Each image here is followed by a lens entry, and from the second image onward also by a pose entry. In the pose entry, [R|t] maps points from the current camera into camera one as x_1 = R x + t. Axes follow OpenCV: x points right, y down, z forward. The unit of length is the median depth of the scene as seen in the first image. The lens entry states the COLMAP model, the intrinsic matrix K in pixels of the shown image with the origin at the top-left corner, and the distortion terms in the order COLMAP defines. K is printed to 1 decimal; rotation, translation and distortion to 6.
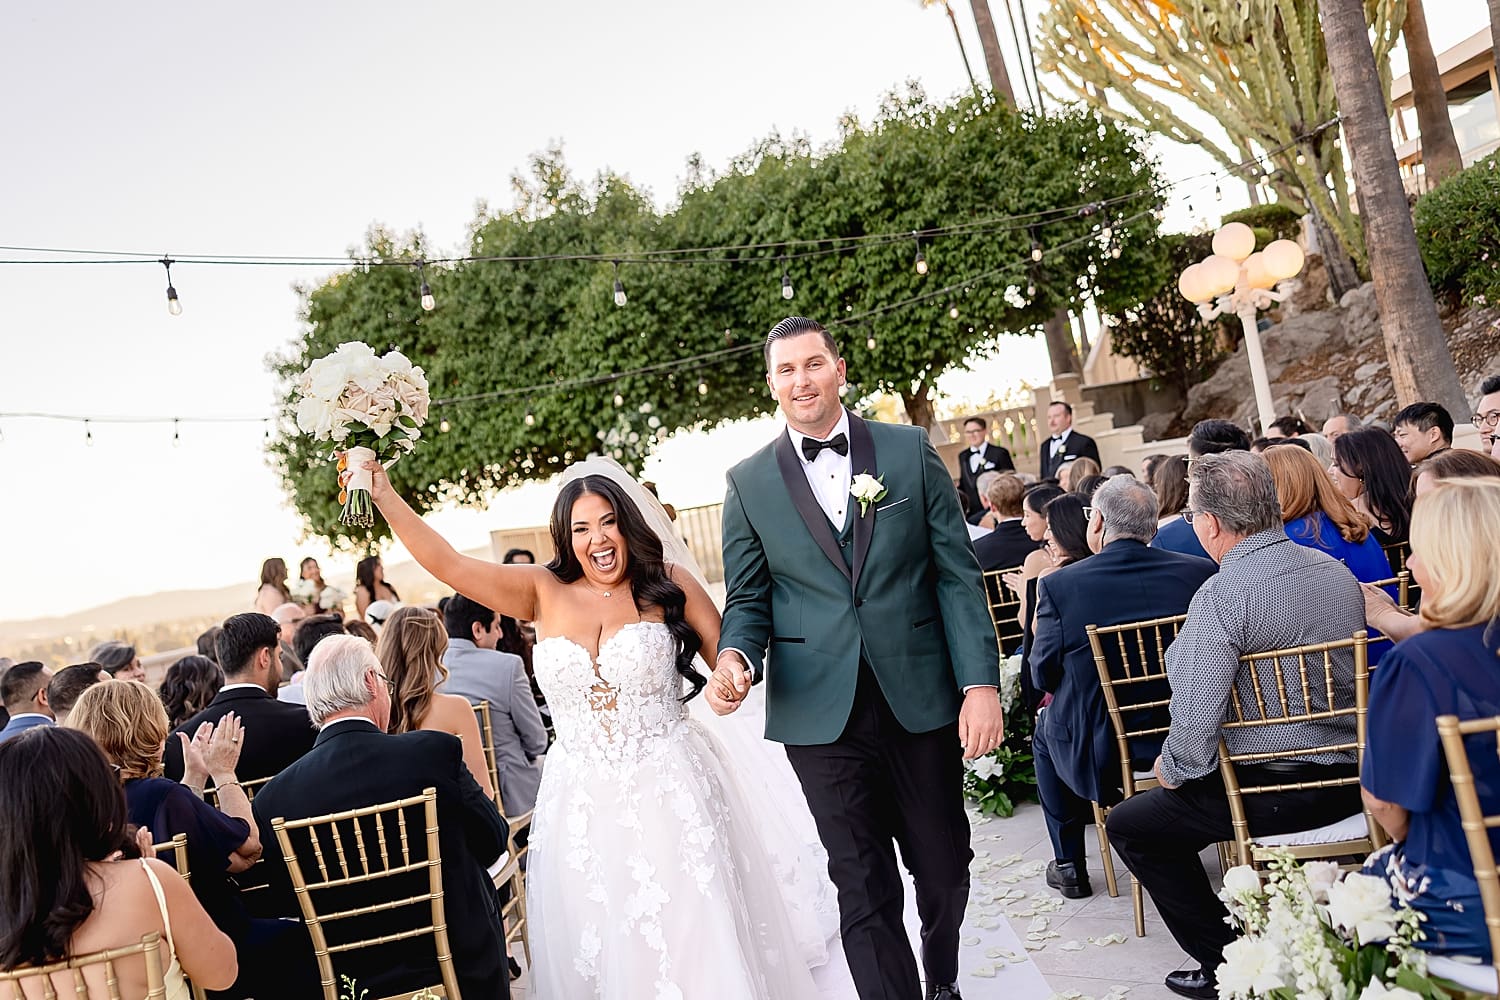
lens RADIAL K [[1691.5, 0, 668.1], [0, 1691.5, 537.5], [0, 0, 1]] dist [0.014648, 0.012356]
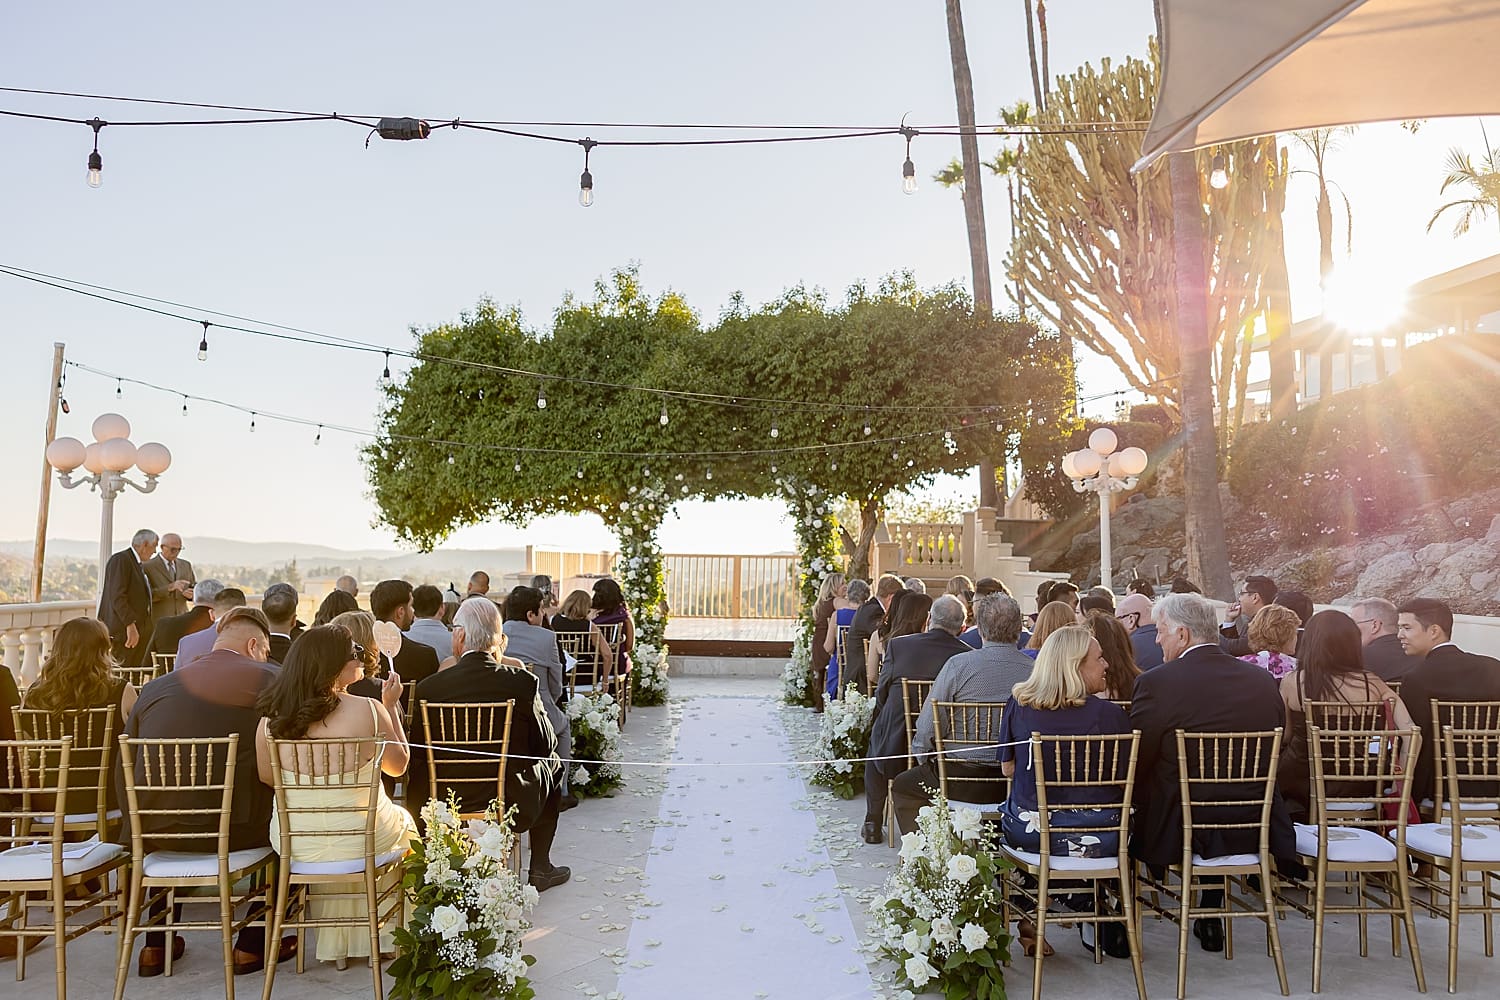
lens RADIAL K [[1667.2, 0, 806.2], [0, 1667.2, 436.8], [0, 0, 1]] dist [-0.009396, 0.009260]
pose [[0.979749, 0.186731, 0.072273, -0.005156], [-0.179806, 0.979319, -0.092763, -0.006008], [-0.088100, 0.077890, 0.993062, -0.302193]]
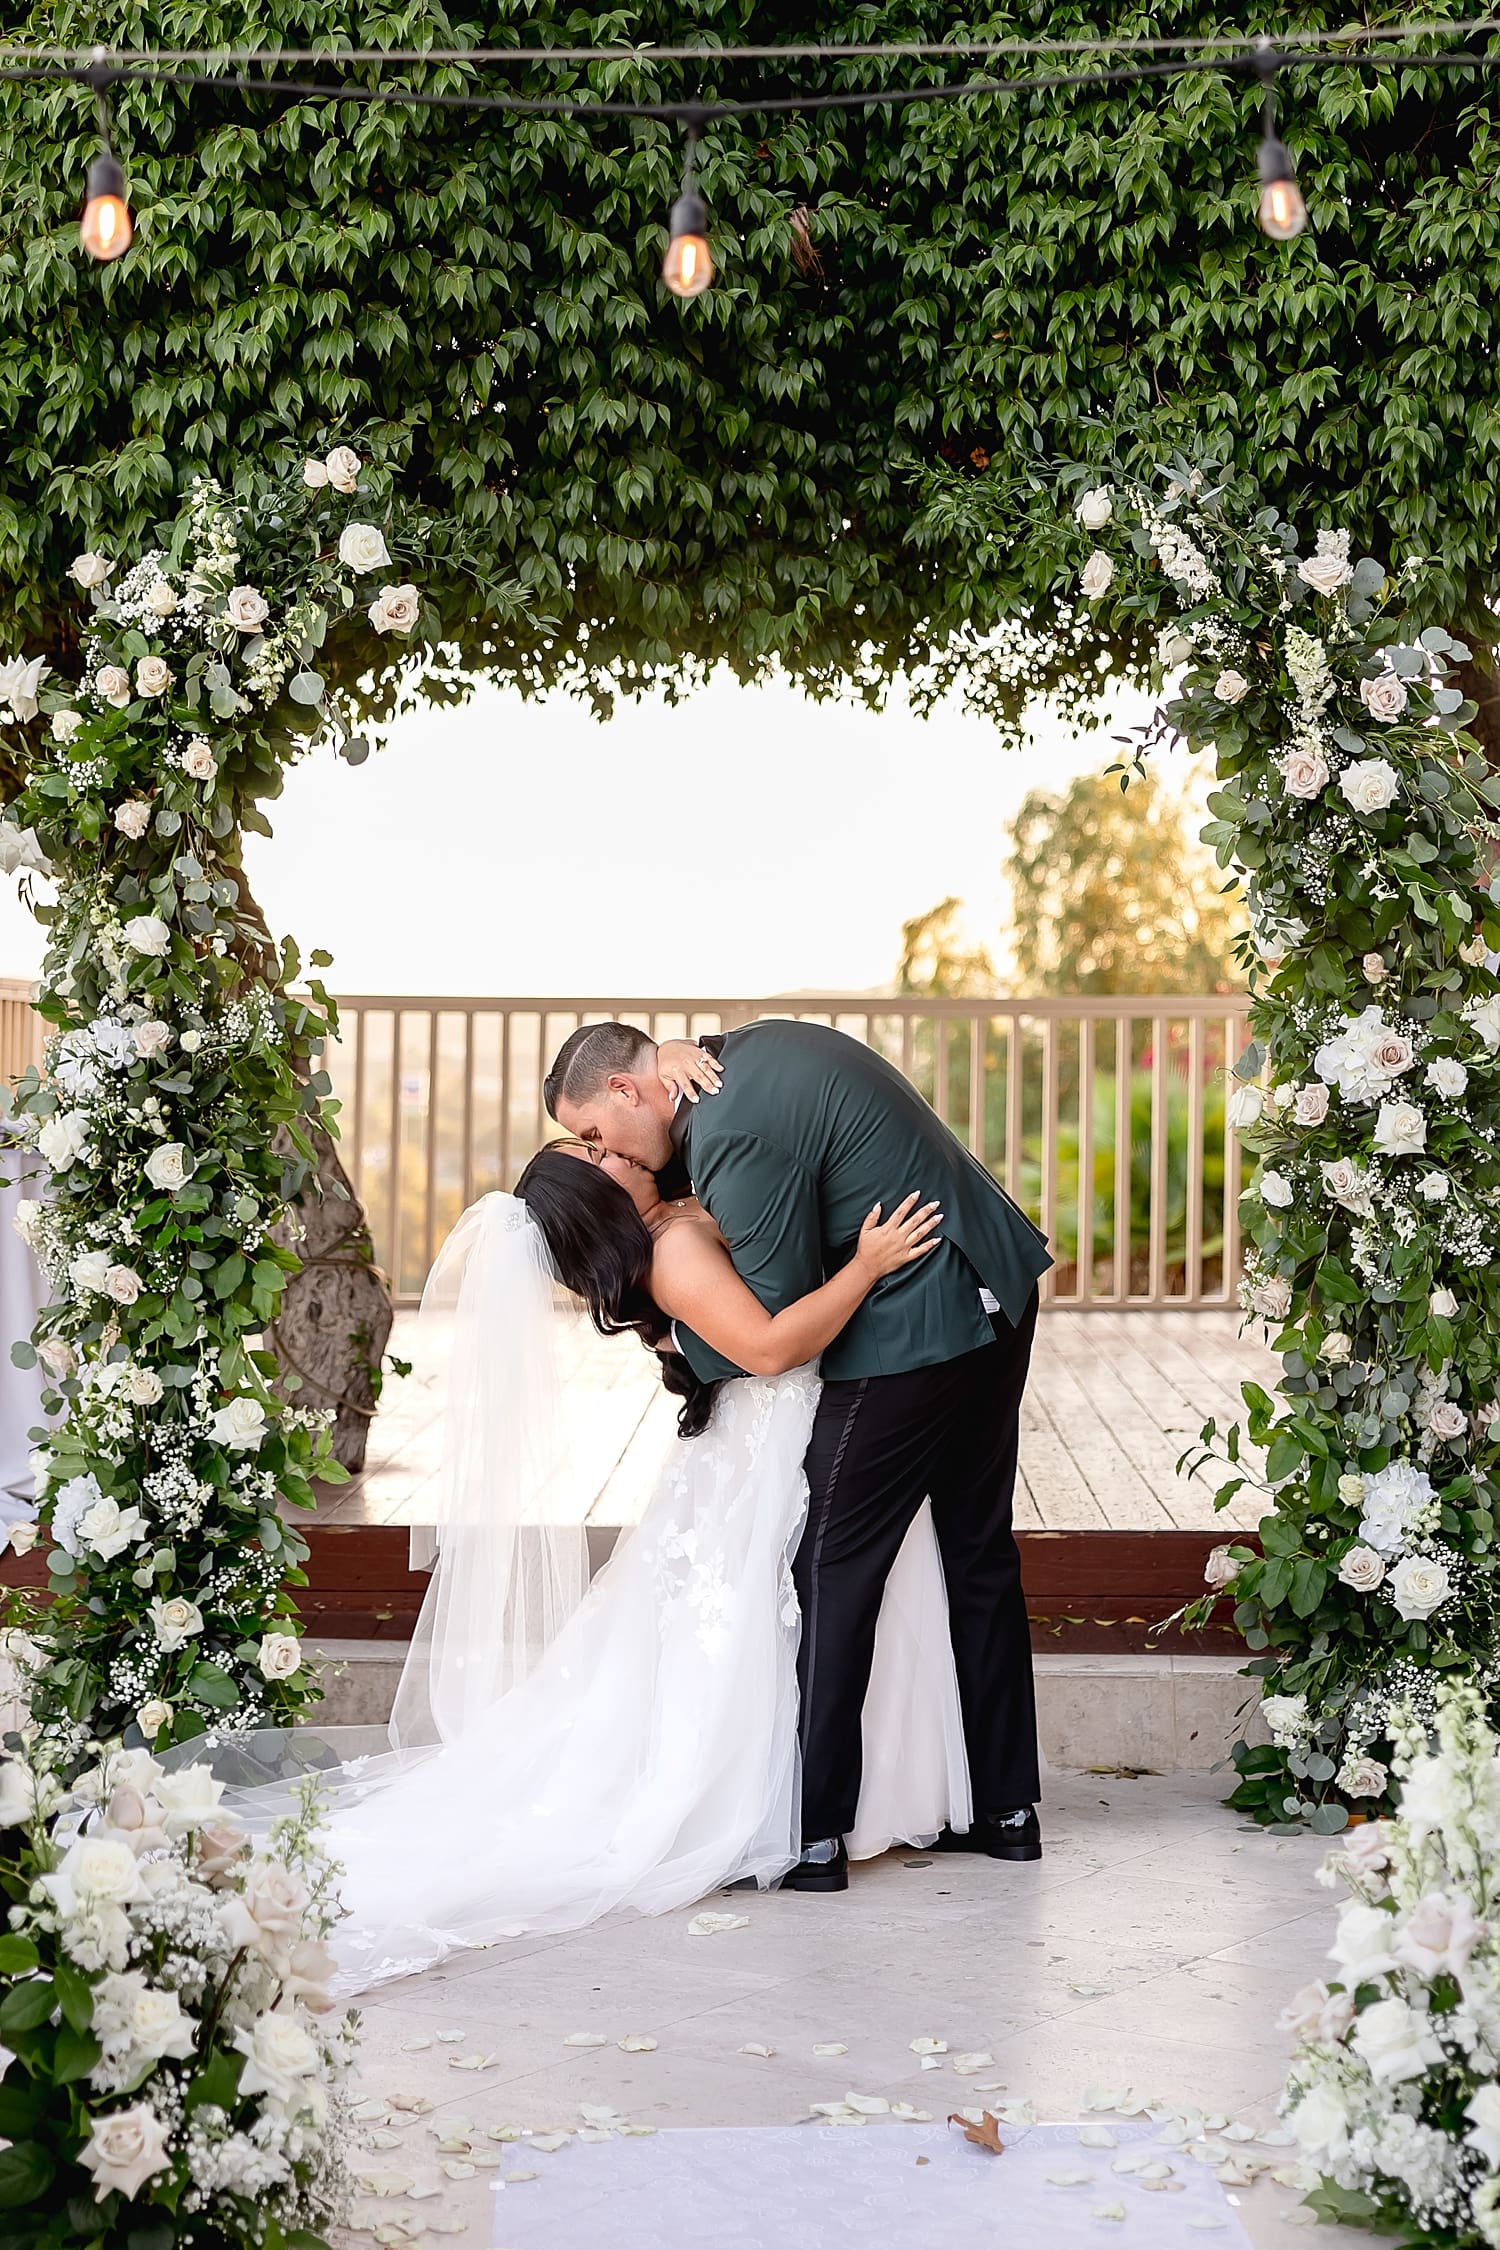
lens RADIAL K [[3203.7, 0, 750.0], [0, 3203.7, 1125.0], [0, 0, 1]] dist [-0.001255, 0.015378]
pose [[0.978827, 0.175227, 0.105800, 0.007678], [-0.174759, 0.984515, -0.013758, -0.005461], [-0.106573, -0.005022, 0.994292, 0.619372]]
